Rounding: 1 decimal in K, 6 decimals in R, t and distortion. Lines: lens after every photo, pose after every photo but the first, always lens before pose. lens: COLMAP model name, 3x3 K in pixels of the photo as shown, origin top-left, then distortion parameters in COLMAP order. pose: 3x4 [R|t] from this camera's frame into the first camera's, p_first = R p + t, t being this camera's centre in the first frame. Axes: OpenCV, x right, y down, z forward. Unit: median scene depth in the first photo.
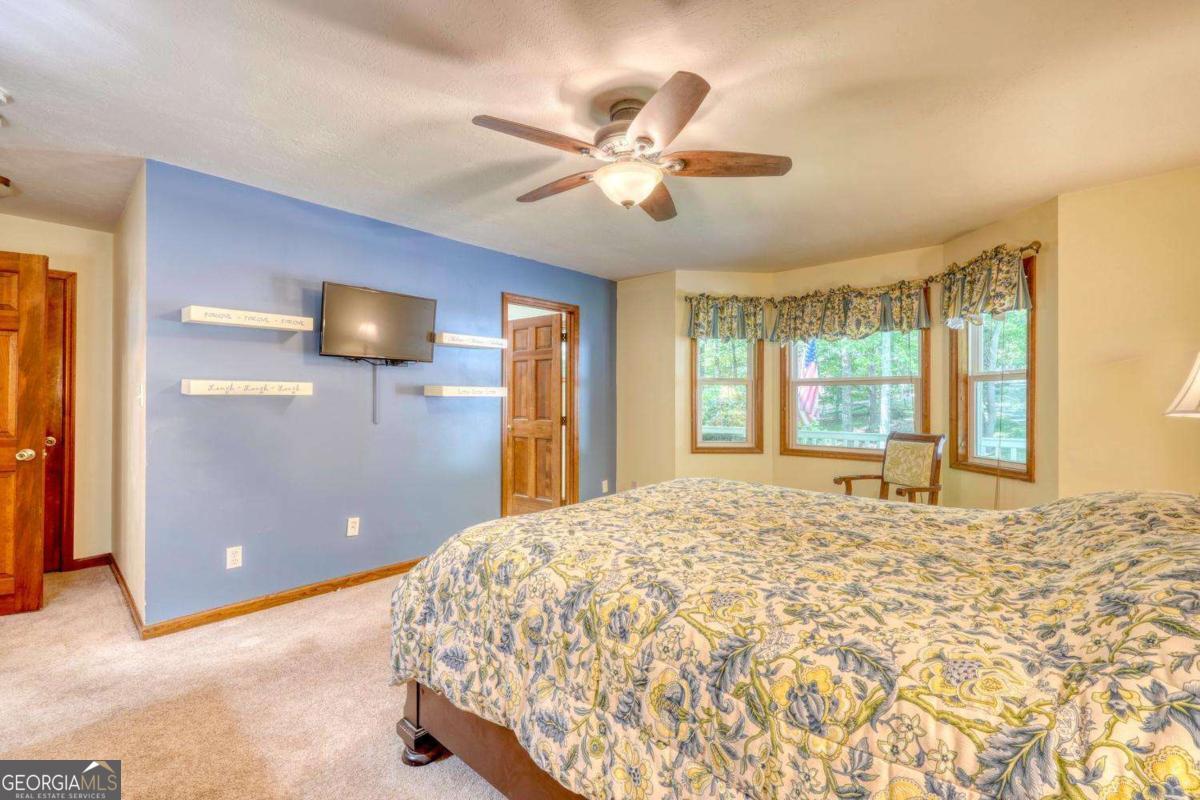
lens RADIAL K [[508.1, 0, 599.2], [0, 508.1, 399.3], [0, 0, 1]] dist [-0.003255, 0.002767]
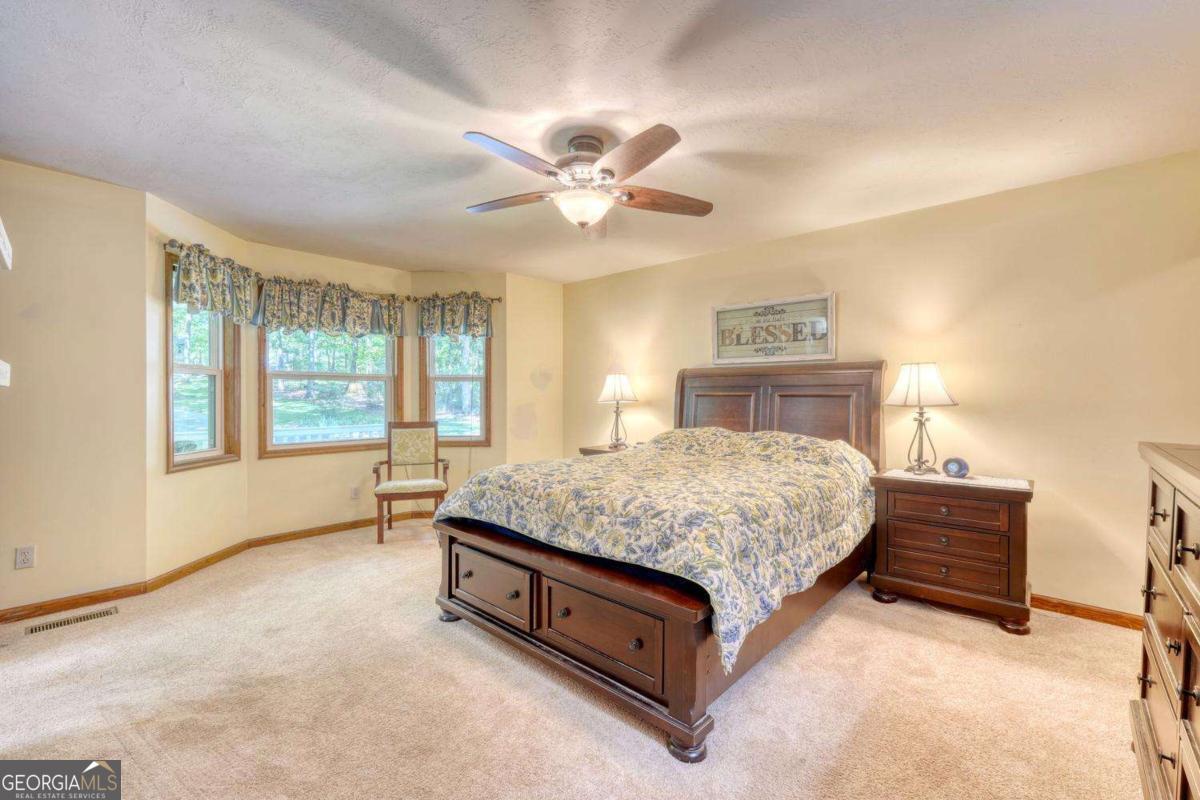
lens RADIAL K [[508.1, 0, 601.0], [0, 508.1, 401.2], [0, 0, 1]] dist [-0.003255, 0.002767]
pose [[0.009639, -0.012074, 0.999881, -0.559262], [-0.000957, 0.999927, 0.012083, 0.001514], [-0.999953, -0.001073, 0.009626, 0.483530]]
